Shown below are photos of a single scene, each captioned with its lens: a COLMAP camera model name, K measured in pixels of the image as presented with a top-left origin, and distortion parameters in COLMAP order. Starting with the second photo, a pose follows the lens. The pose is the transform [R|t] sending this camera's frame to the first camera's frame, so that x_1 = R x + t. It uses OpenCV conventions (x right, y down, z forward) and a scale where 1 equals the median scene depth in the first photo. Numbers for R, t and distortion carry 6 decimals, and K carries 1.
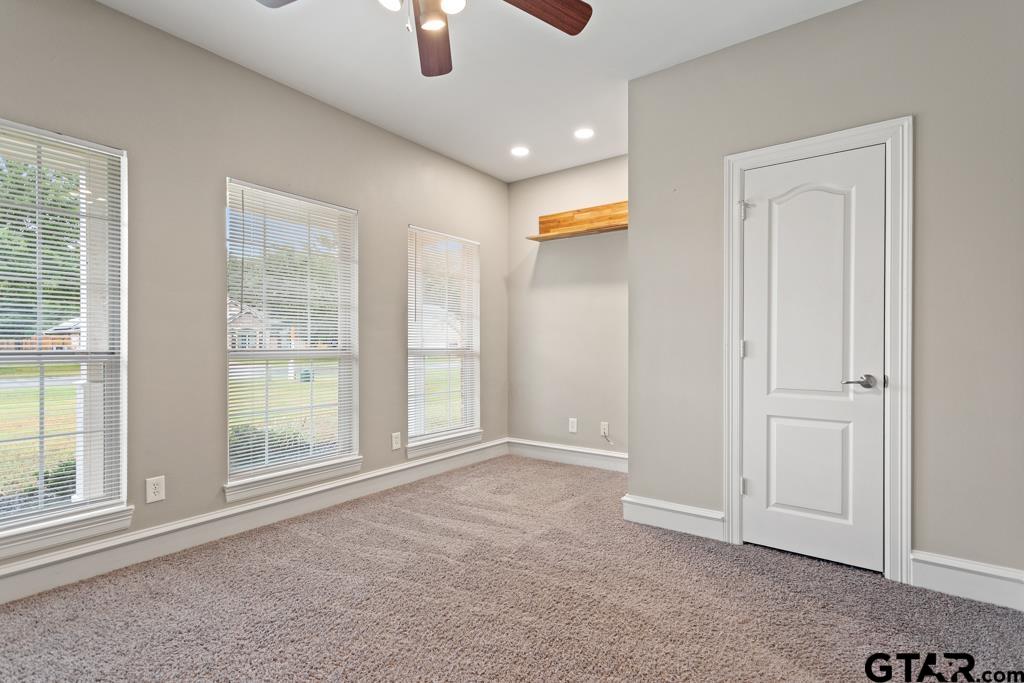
lens RADIAL K [[505.6, 0, 528.8], [0, 505.6, 344.8], [0, 0, 1]] dist [0.000587, -0.000110]
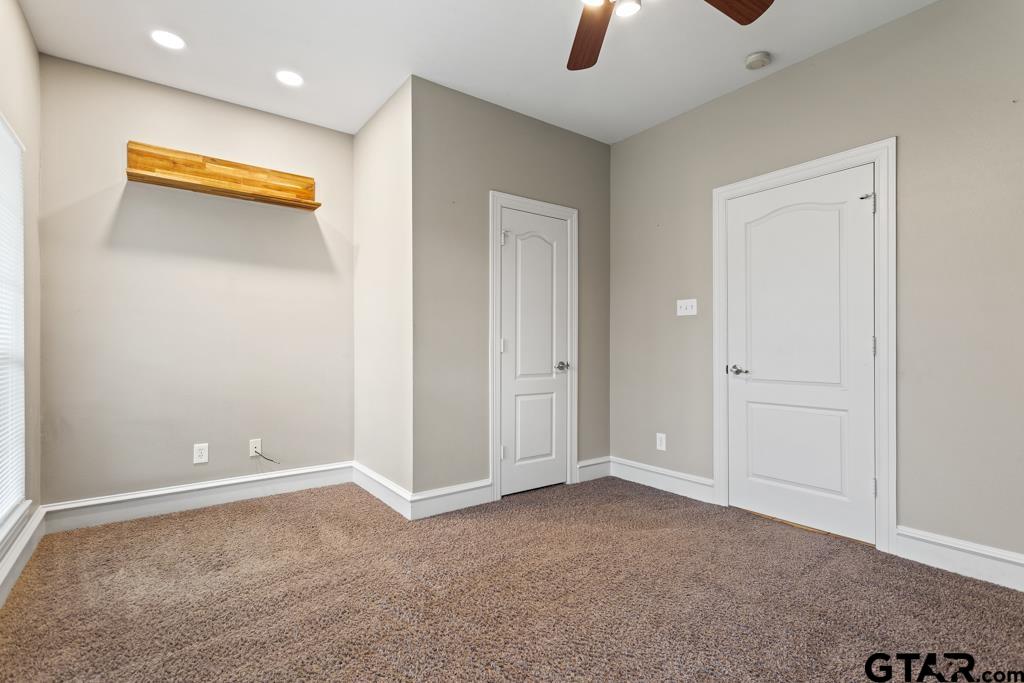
lens RADIAL K [[497.7, 0, 512.0], [0, 497.7, 341.5], [0, 0, 1]] dist [0.020972, 0.000089]
pose [[0.287355, 0.008093, 0.957790, -0.765250], [-0.002555, 0.999967, -0.007683, 0.007347], [-0.957821, -0.000240, 0.287366, 0.600856]]
